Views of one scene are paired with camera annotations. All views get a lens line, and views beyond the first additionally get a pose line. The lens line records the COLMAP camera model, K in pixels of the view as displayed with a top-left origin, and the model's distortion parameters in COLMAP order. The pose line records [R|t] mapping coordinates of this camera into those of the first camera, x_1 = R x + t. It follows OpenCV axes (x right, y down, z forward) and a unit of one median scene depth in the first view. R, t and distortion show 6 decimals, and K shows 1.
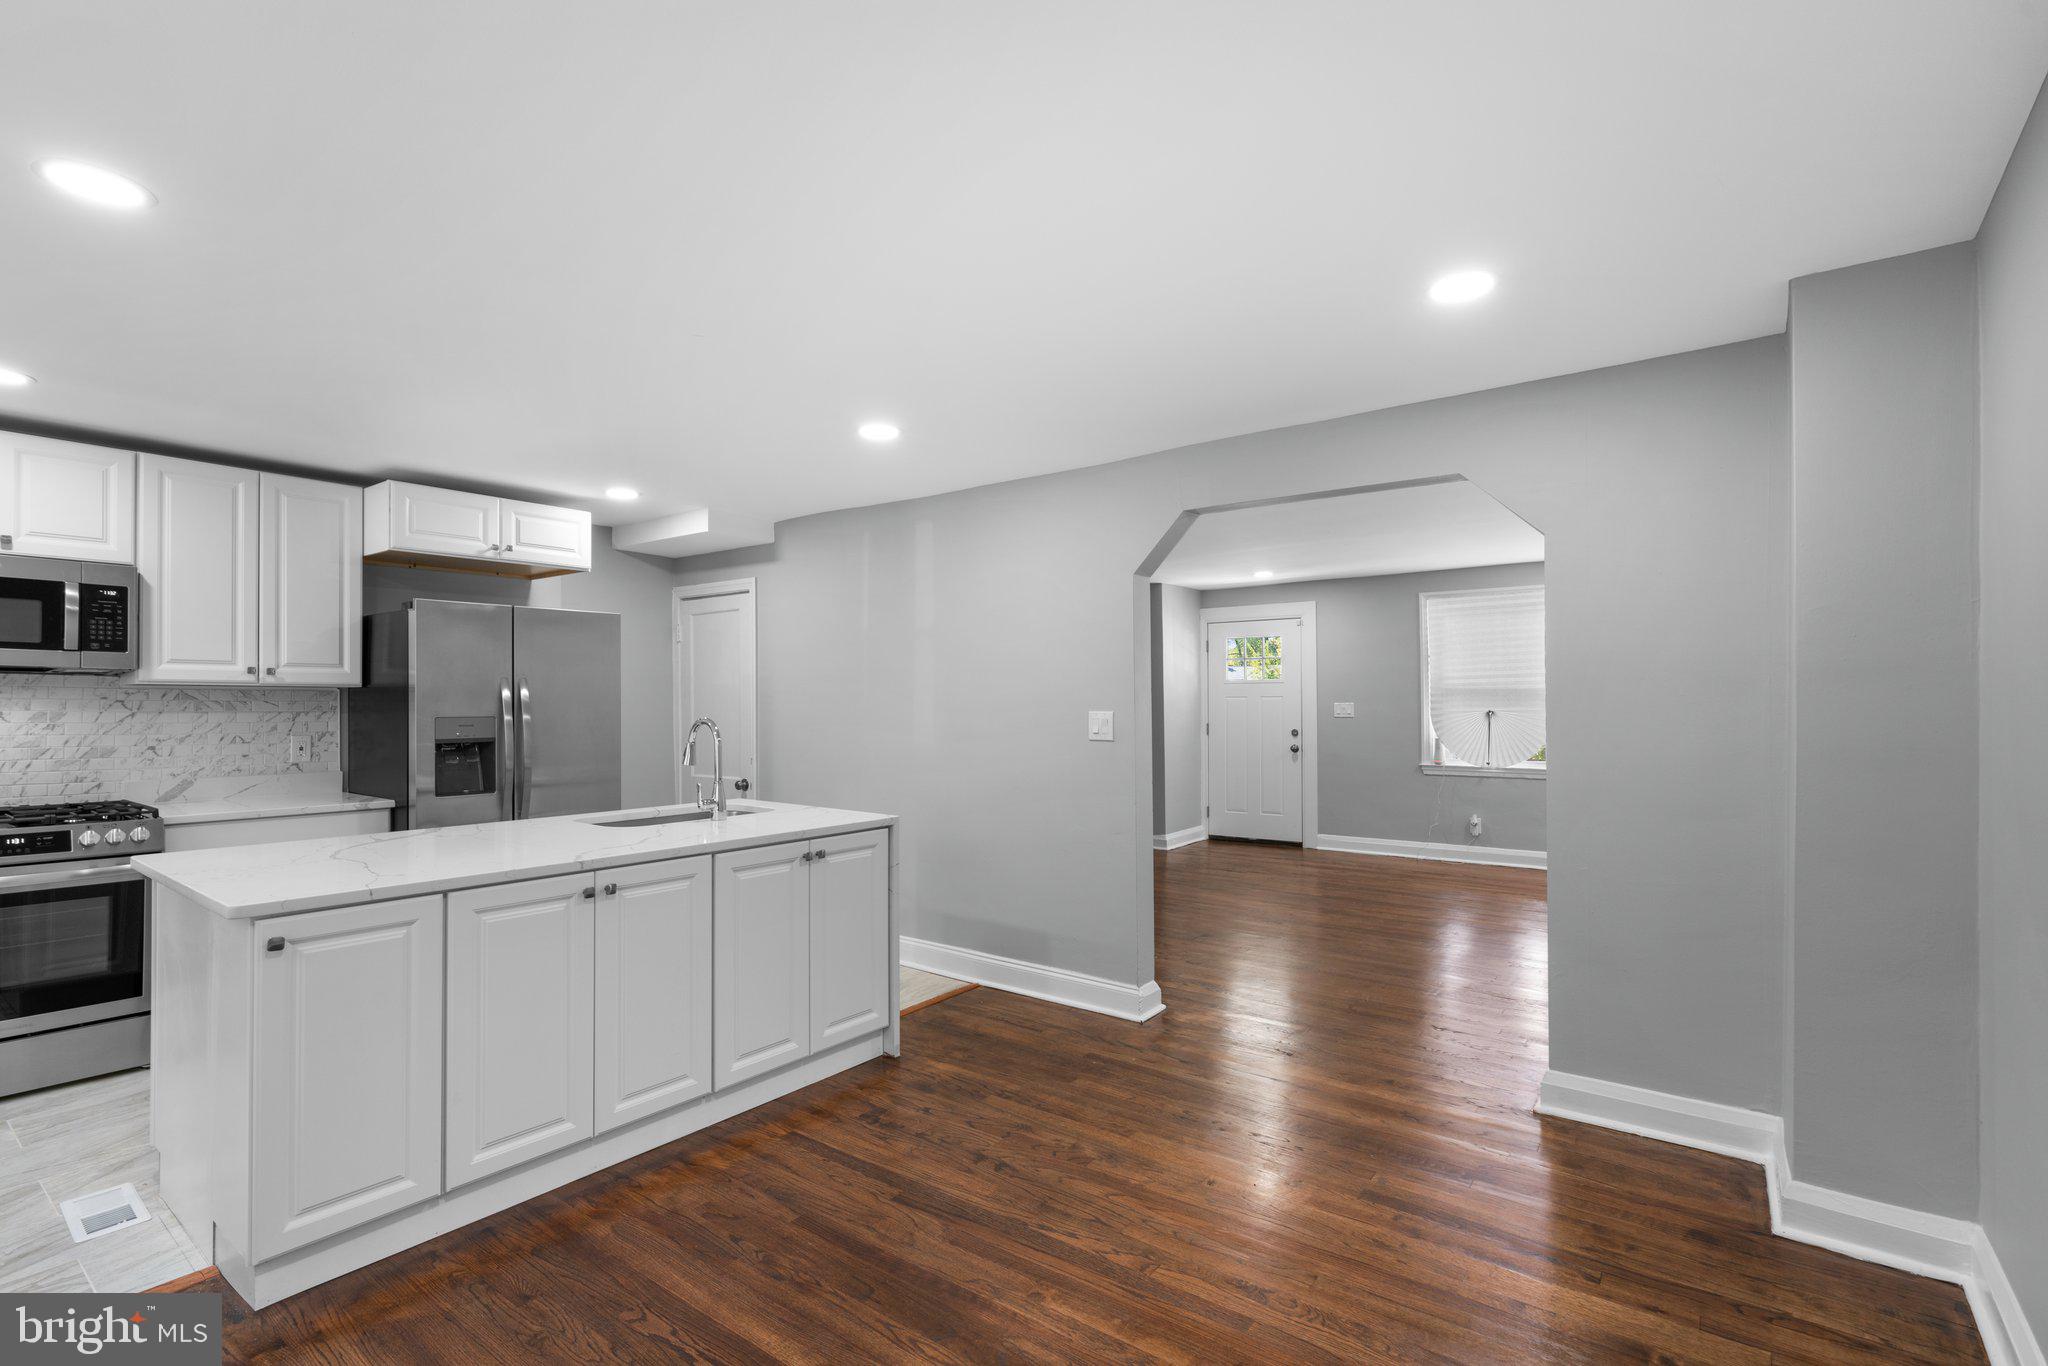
lens RADIAL K [[942.6, 0, 1026.3], [0, 942.6, 692.7], [0, 0, 1]] dist [0.000878, 0.001059]
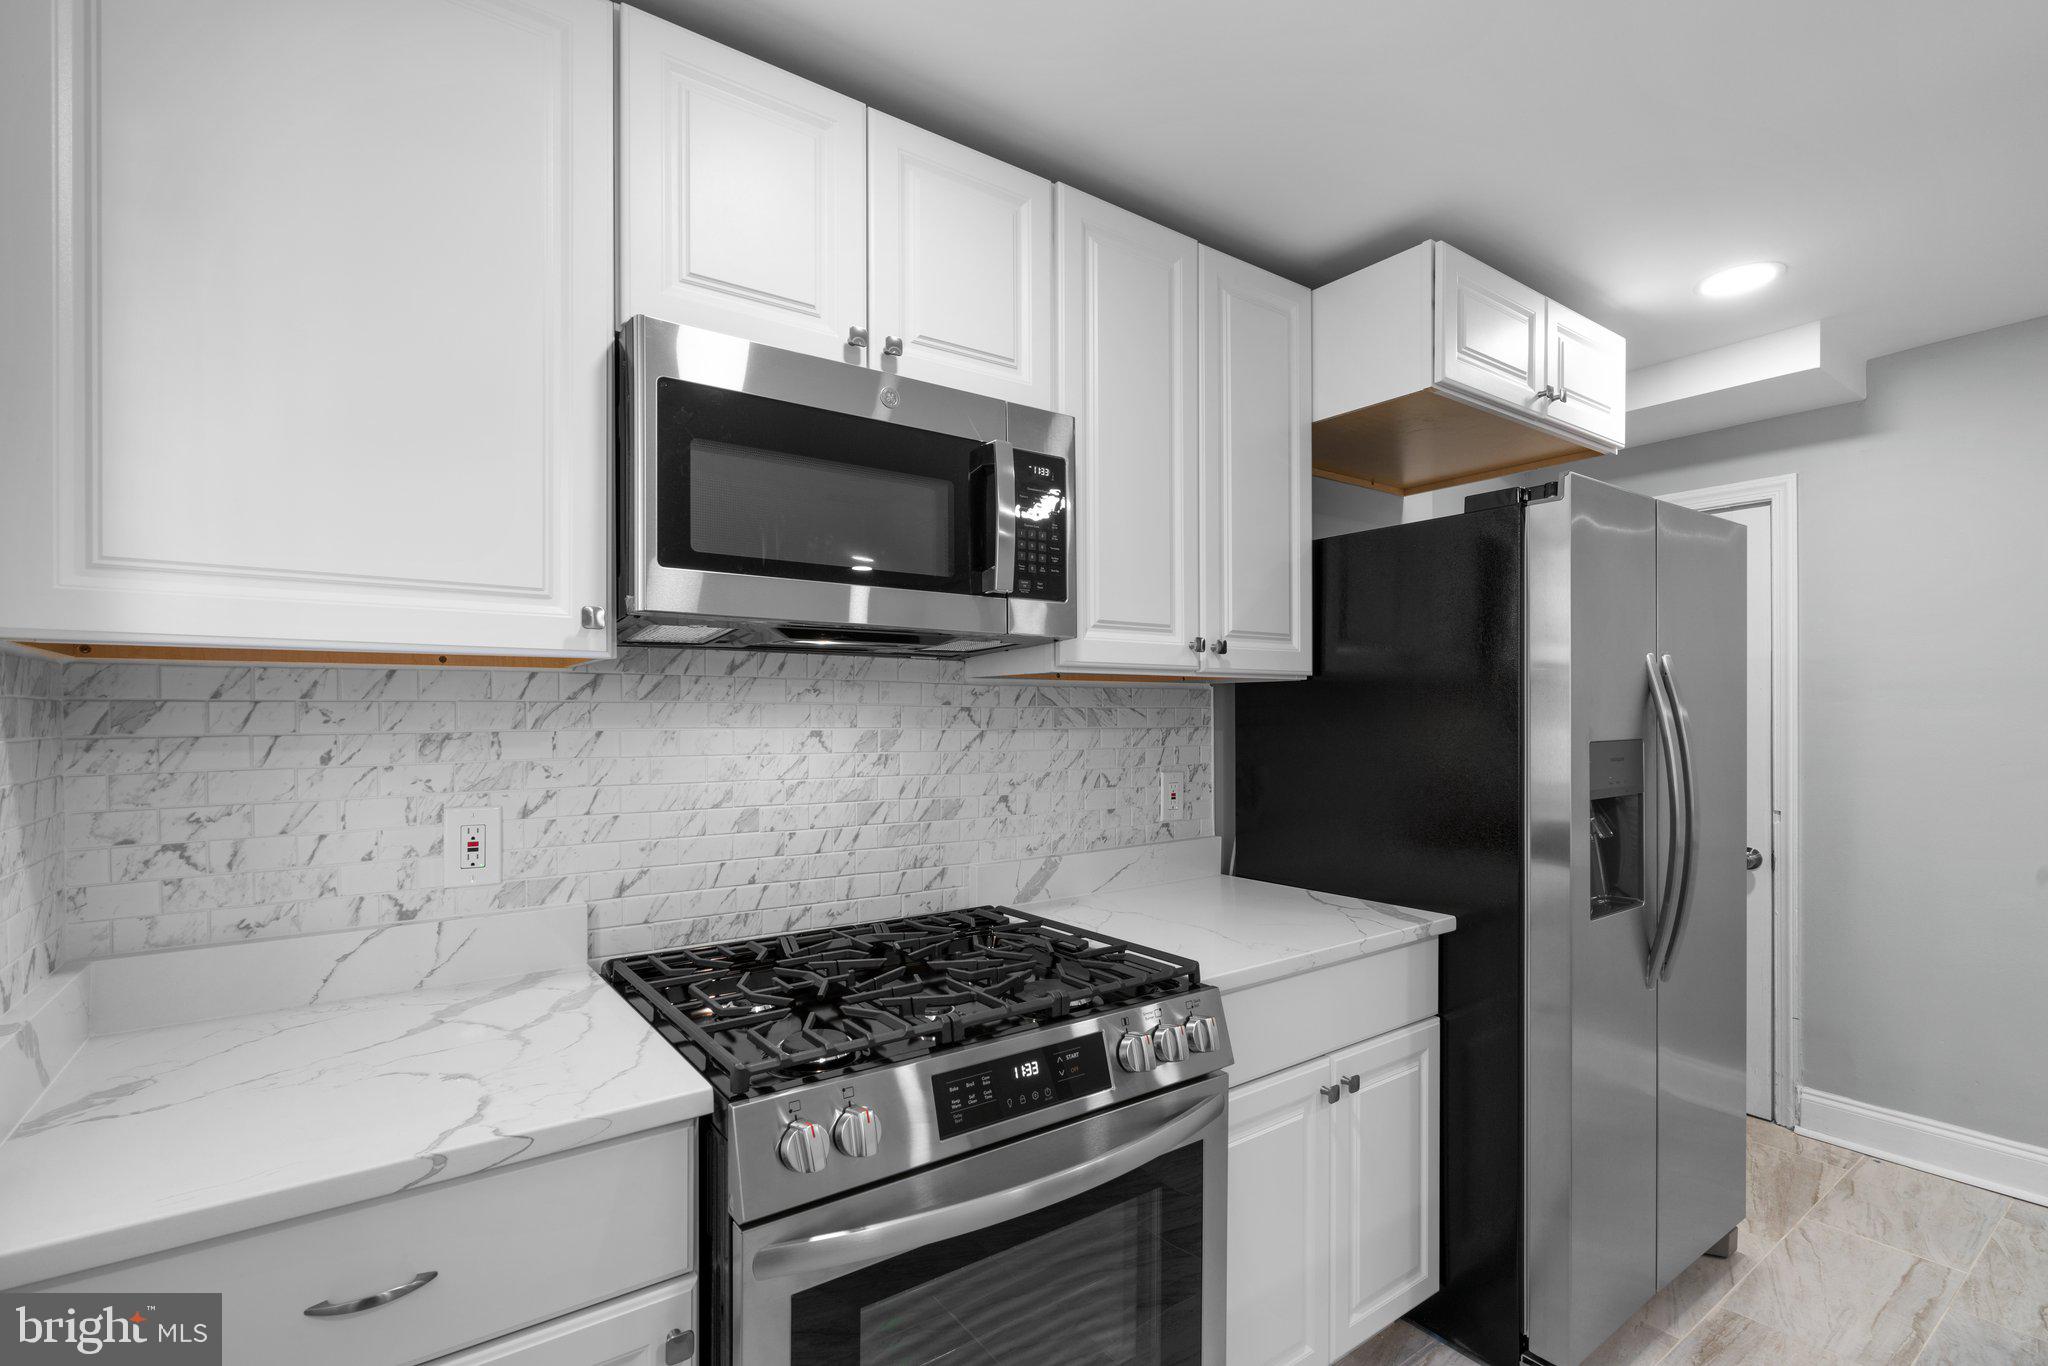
lens RADIAL K [[939.0, 0, 1022.9], [0, 939.0, 711.1], [0, 0, 1]] dist [-0.001935, 0.000301]
pose [[0.956937, -0.005885, -0.290234, -0.773104], [0.008546, 0.999932, 0.007903, 0.006144], [0.290168, -0.010044, 0.956923, 0.511934]]
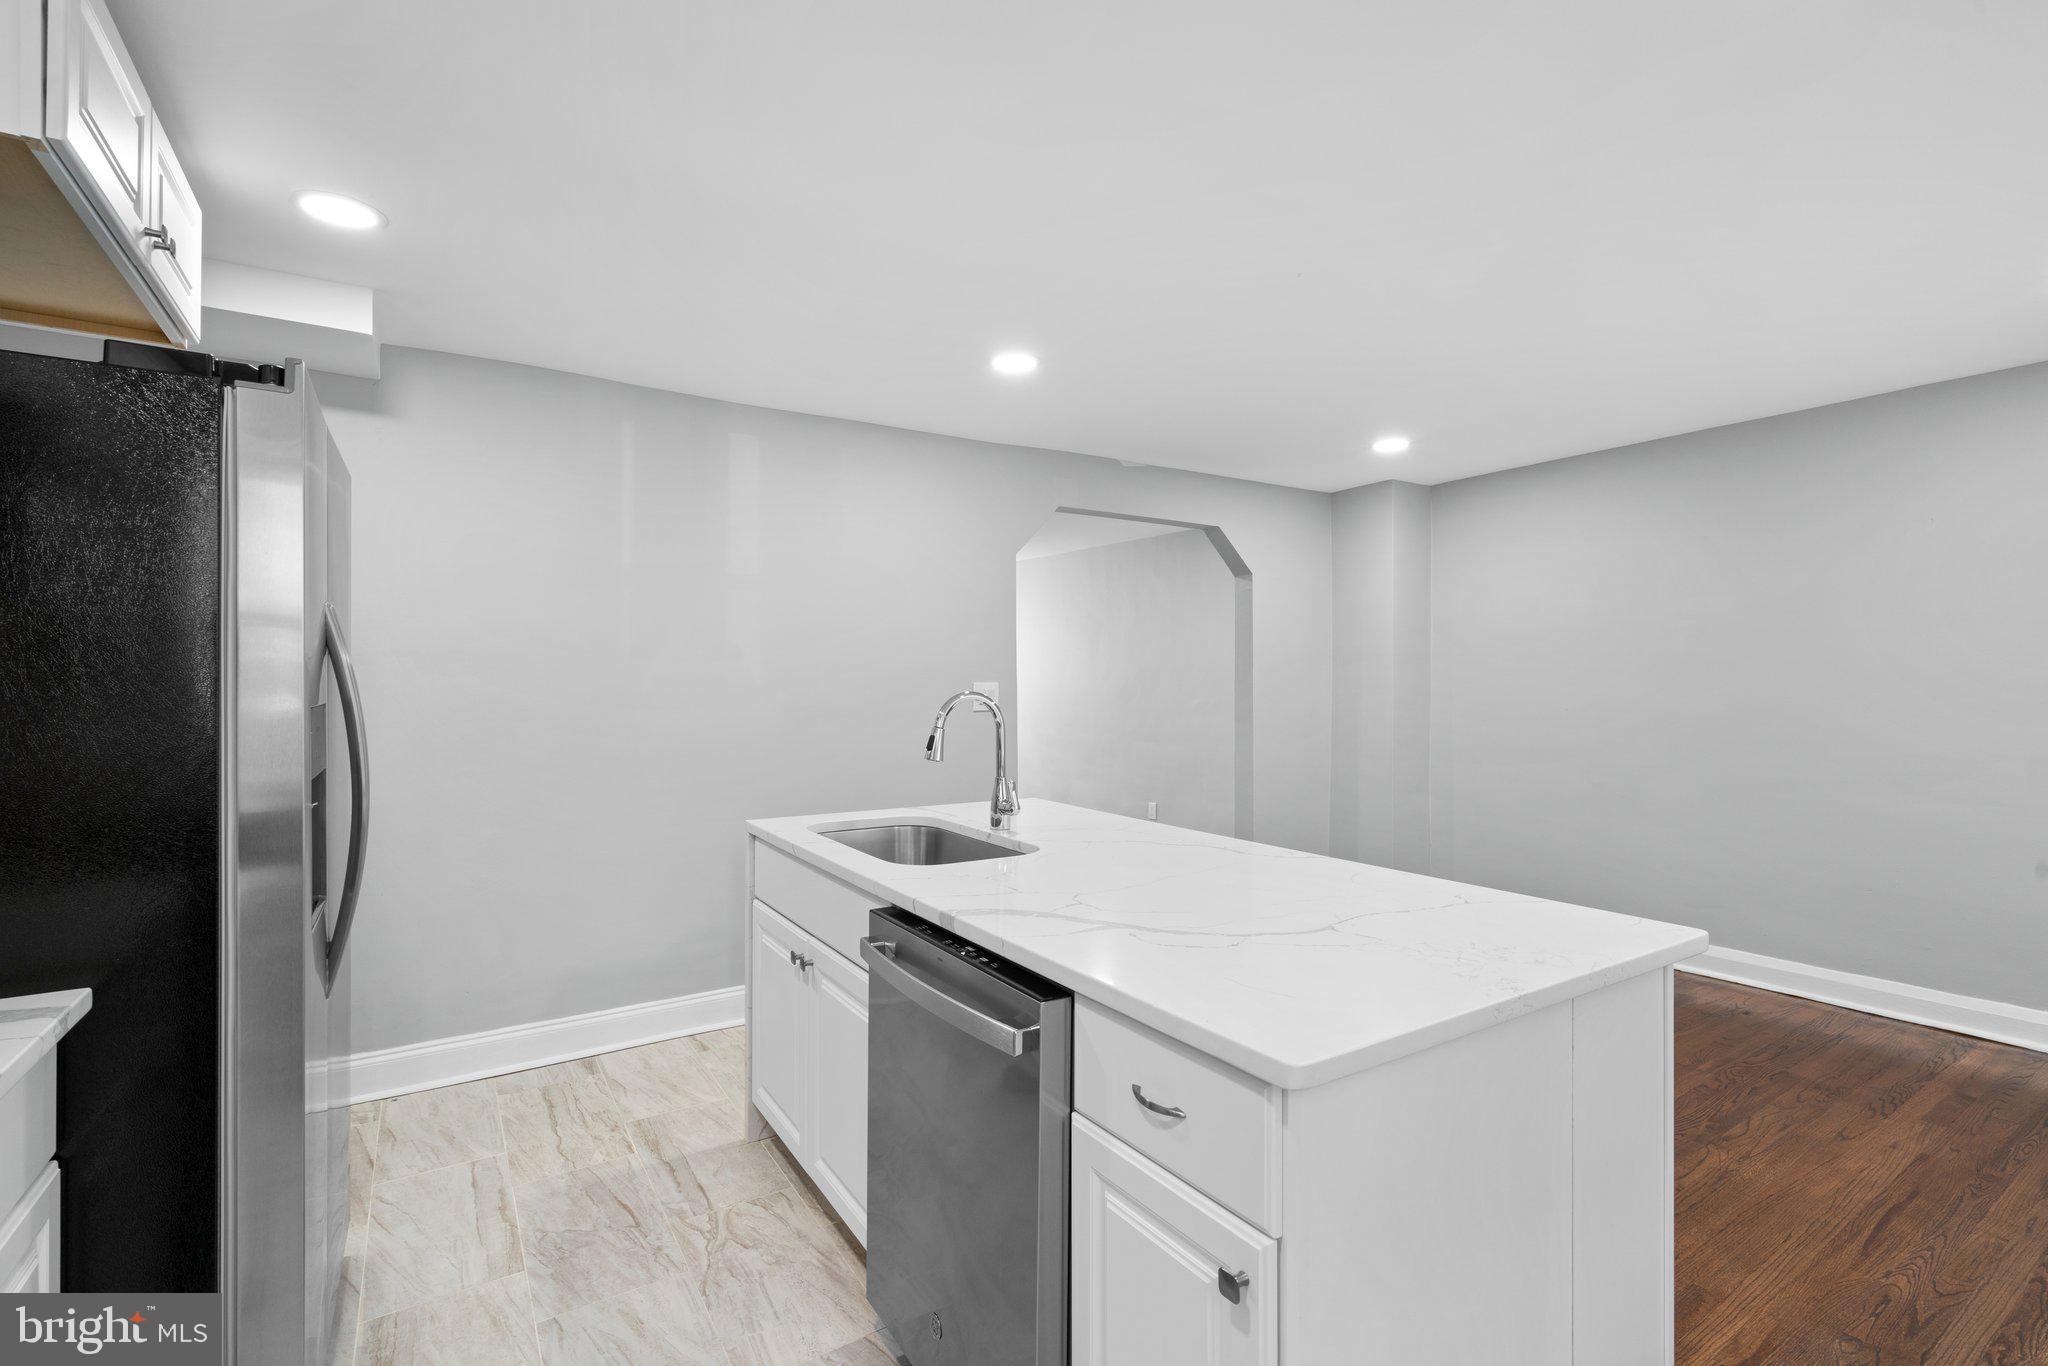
lens RADIAL K [[916.1, 0, 1019.0], [0, 916.1, 677.4], [0, 0, 1]] dist [0.000264, 0.000208]
pose [[0.347282, 0.001241, 0.937760, -0.873385], [-0.007892, 0.999968, 0.001599, 0.012254], [-0.937728, -0.007956, 0.347280, 0.641828]]
